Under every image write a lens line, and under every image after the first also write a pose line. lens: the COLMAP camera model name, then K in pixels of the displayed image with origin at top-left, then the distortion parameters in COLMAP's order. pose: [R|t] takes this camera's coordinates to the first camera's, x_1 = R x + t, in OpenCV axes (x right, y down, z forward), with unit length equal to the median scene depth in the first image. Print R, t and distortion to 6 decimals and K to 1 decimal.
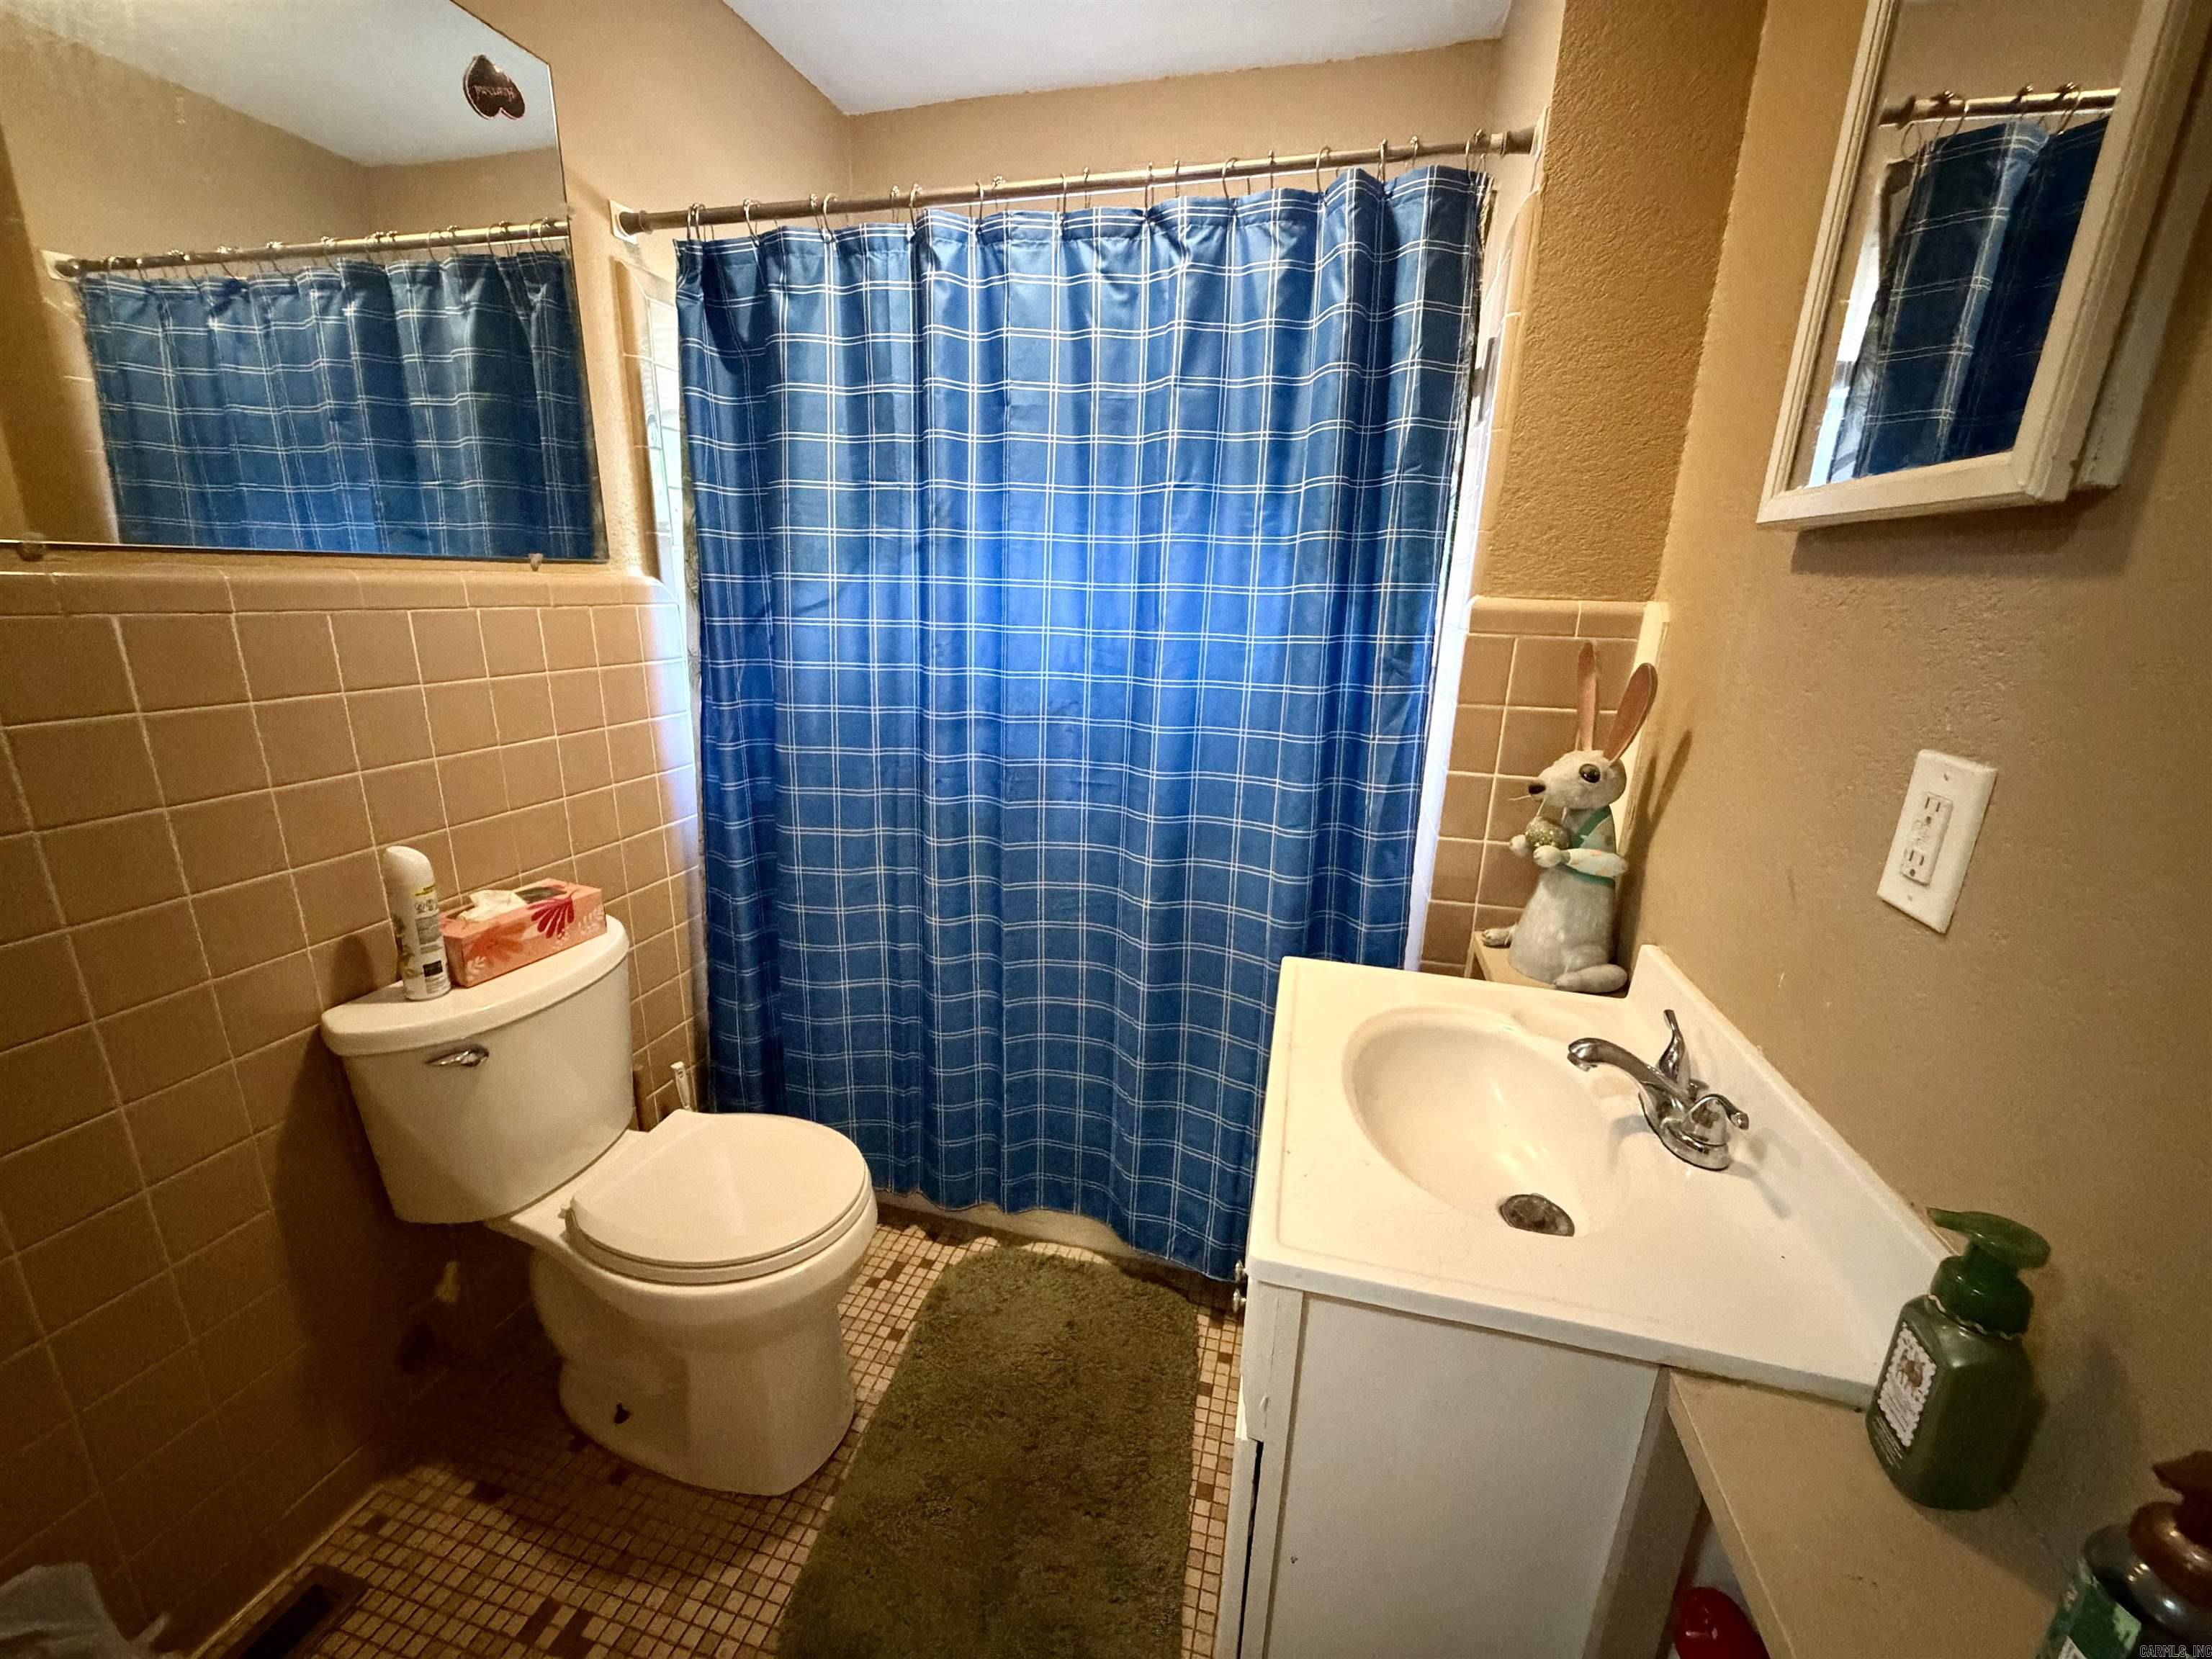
lens RADIAL K [[879.9, 0, 1104.0], [0, 879.9, 829.7], [0, 0, 1]] dist [-0.000220, 0.000168]
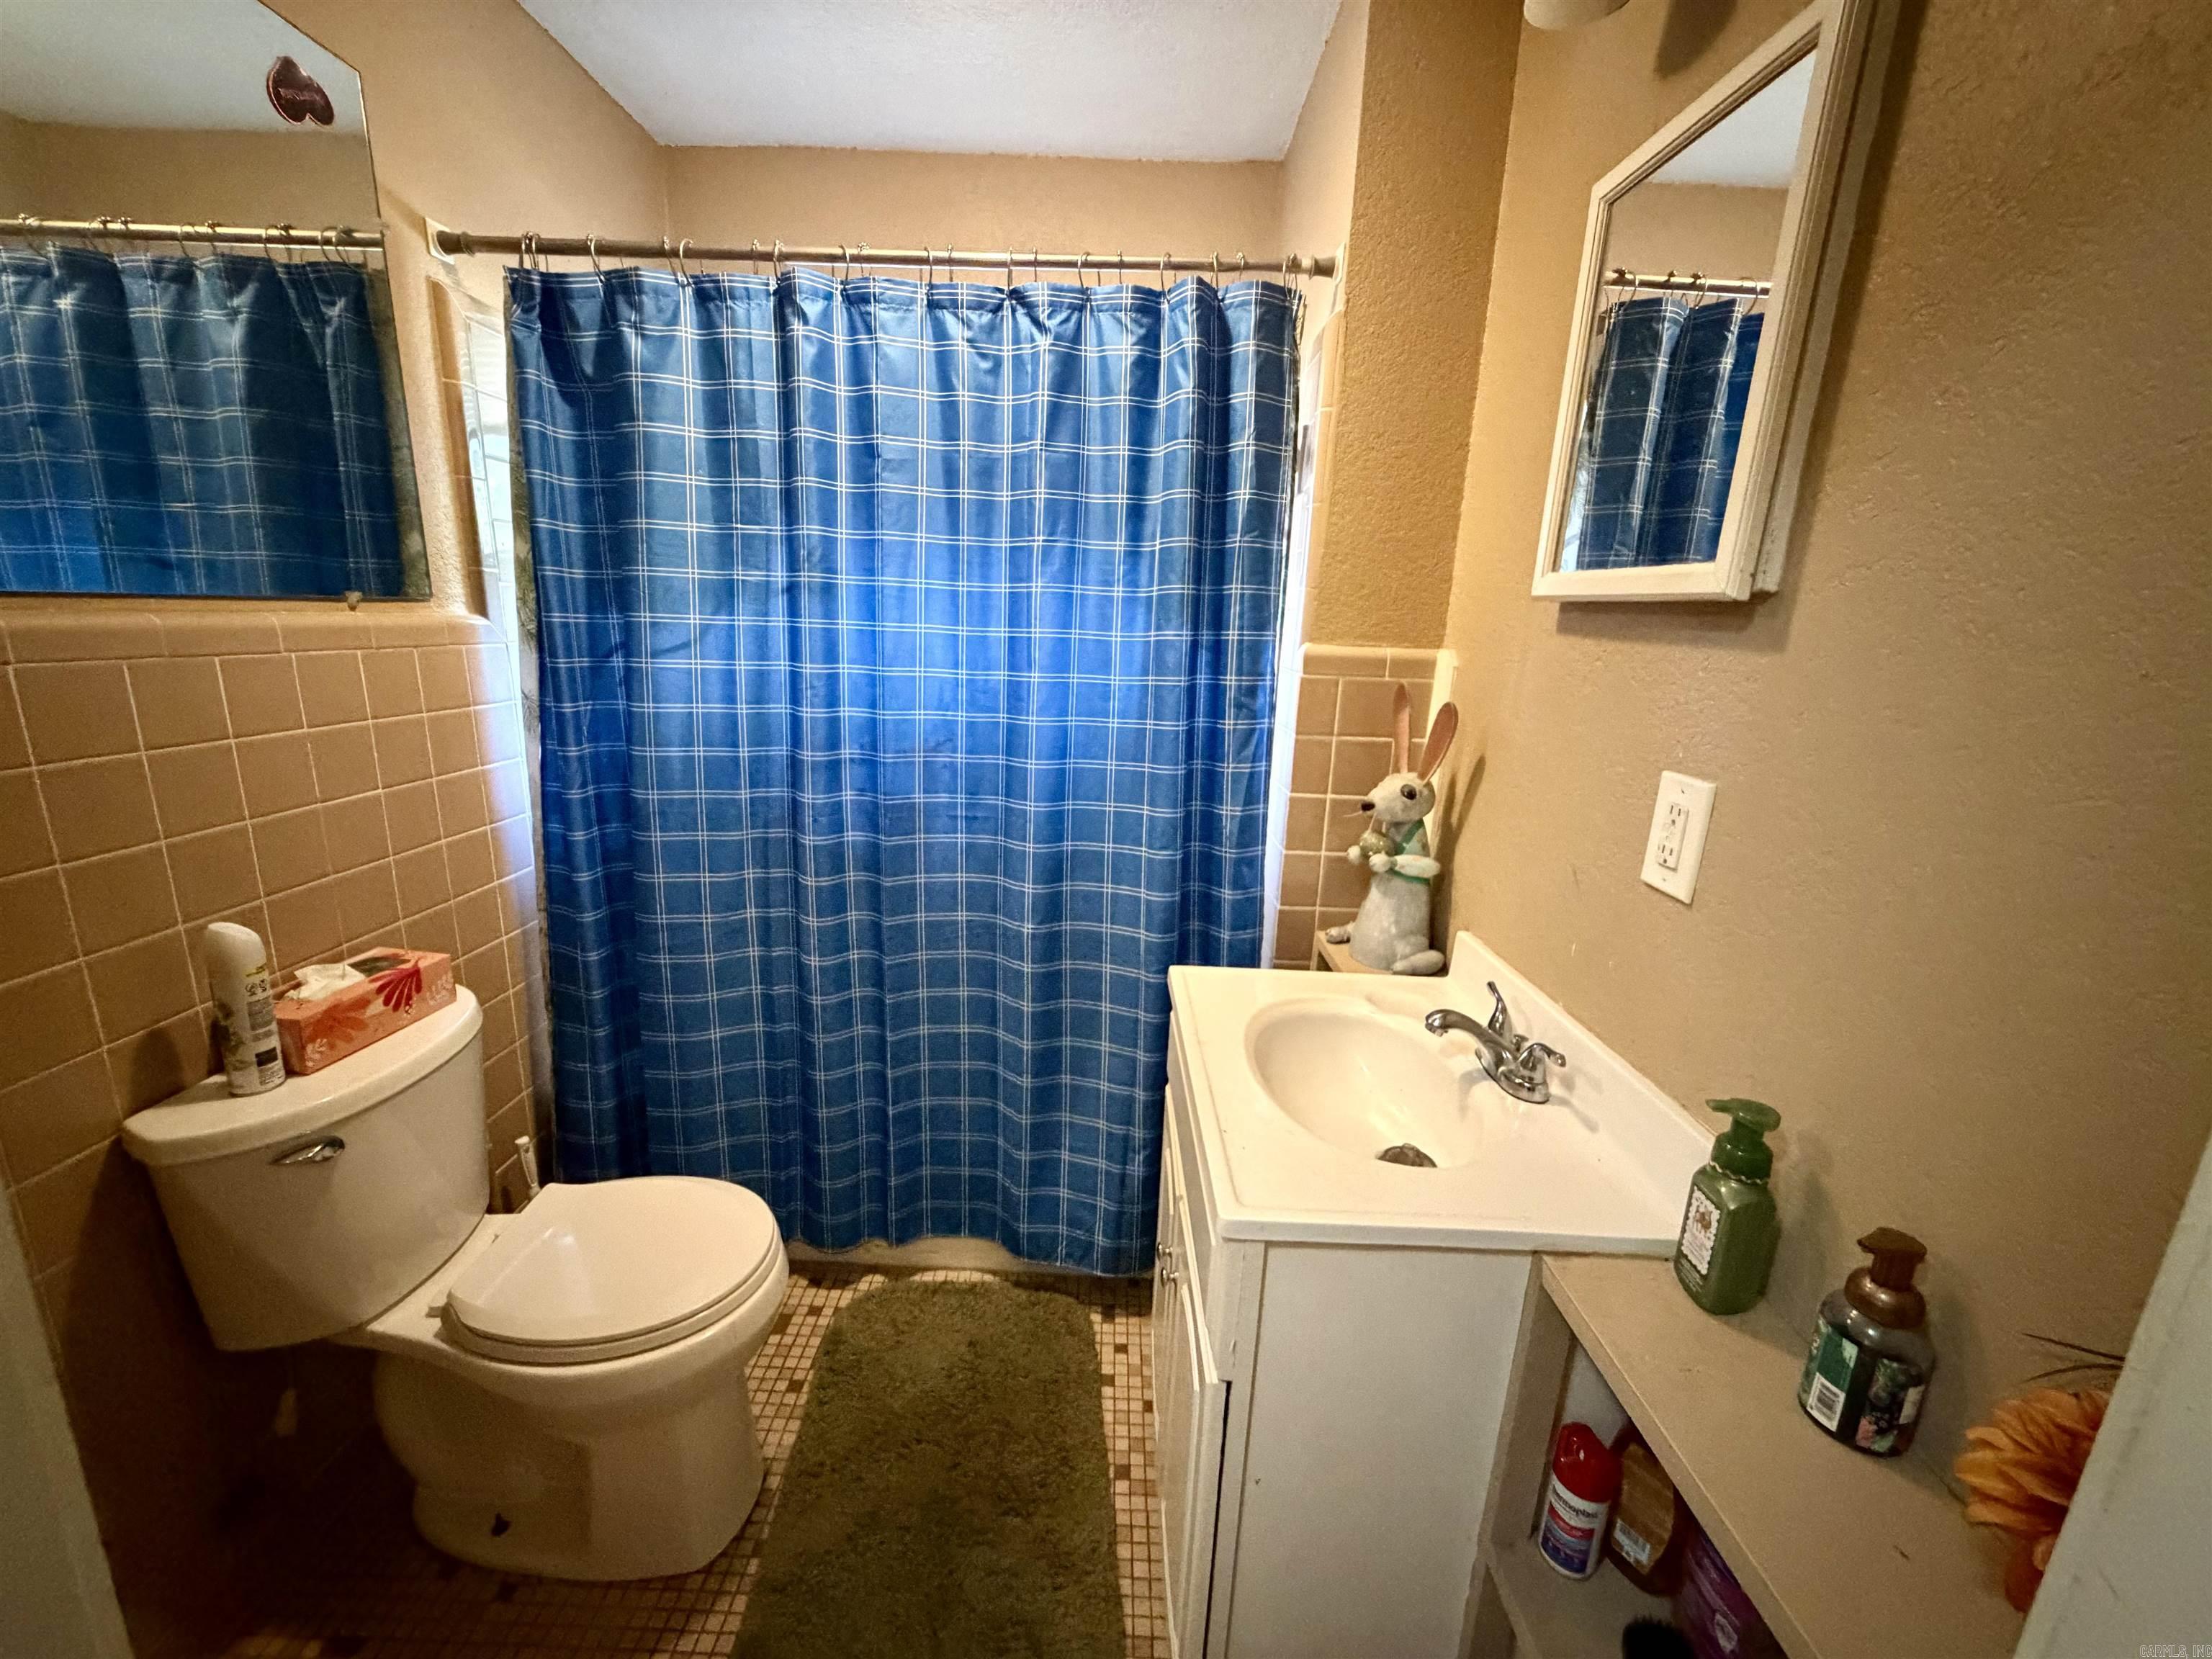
lens RADIAL K [[879.9, 0, 1101.8], [0, 879.9, 829.2], [0, 0, 1]] dist [-0.000220, 0.000168]
pose [[0.971663, -0.045617, 0.231928, -0.118238], [0.051938, 0.998425, -0.021217, -0.008479], [-0.230595, 0.032661, 0.972501, -0.060672]]
